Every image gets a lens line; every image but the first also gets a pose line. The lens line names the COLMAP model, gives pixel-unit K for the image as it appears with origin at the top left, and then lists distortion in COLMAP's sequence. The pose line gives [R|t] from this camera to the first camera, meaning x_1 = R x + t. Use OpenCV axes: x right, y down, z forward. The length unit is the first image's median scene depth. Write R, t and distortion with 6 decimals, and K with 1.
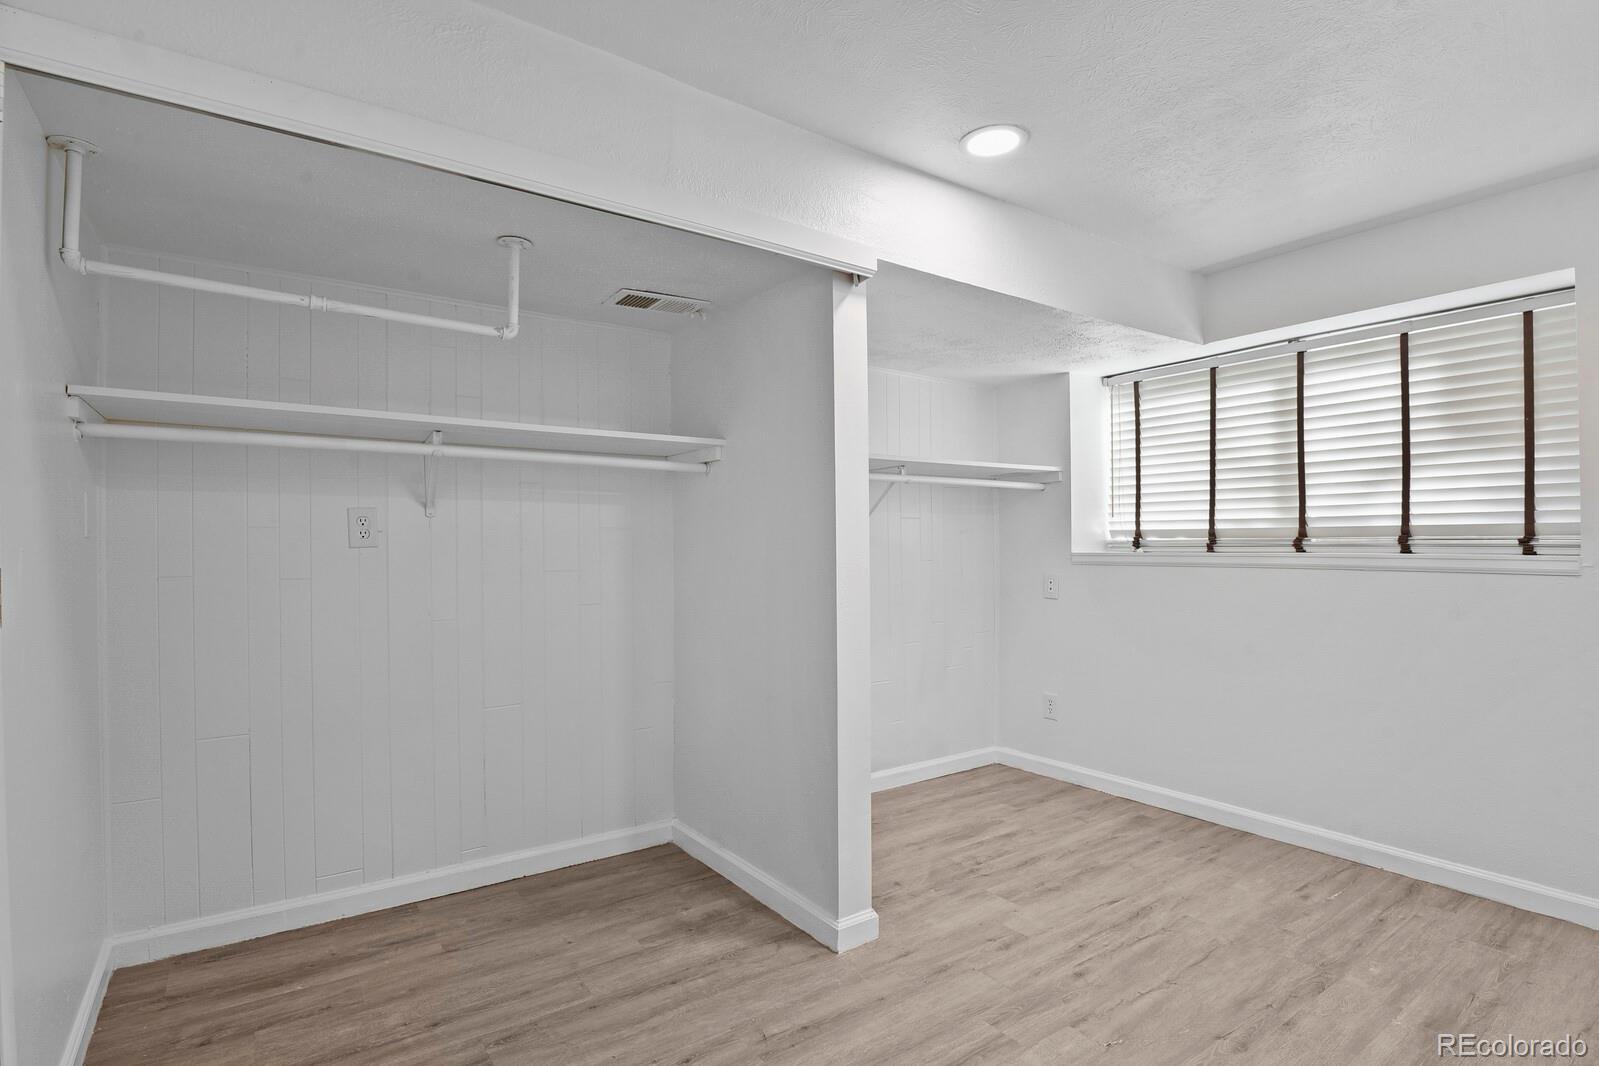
lens RADIAL K [[804.2, 0, 809.9], [0, 804.2, 546.8], [0, 0, 1]] dist [-0.037357, 0.007904]
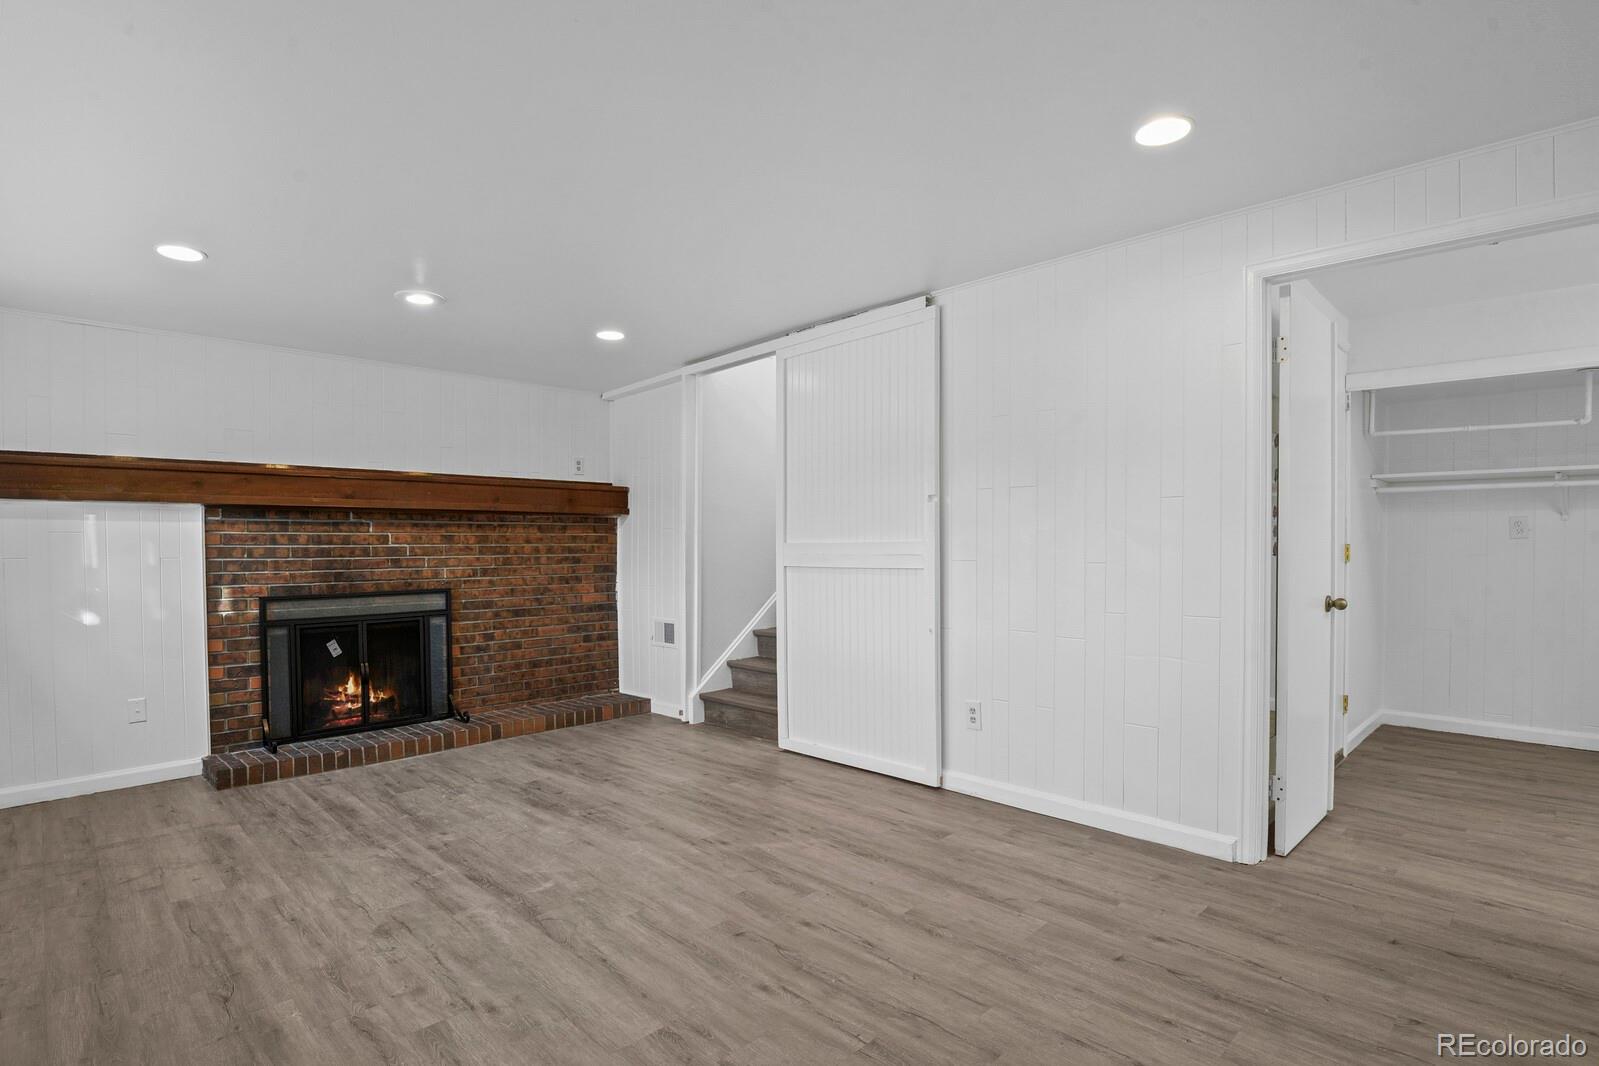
lens RADIAL K [[776.2, 0, 815.7], [0, 776.2, 552.8], [0, 0, 1]] dist [-0.030204, -0.001046]
pose [[0.183977, 0.015404, -0.982810, 0.832722], [-0.002472, 0.999881, 0.015208, 0.011069], [0.982927, -0.000368, 0.183993, -0.885578]]
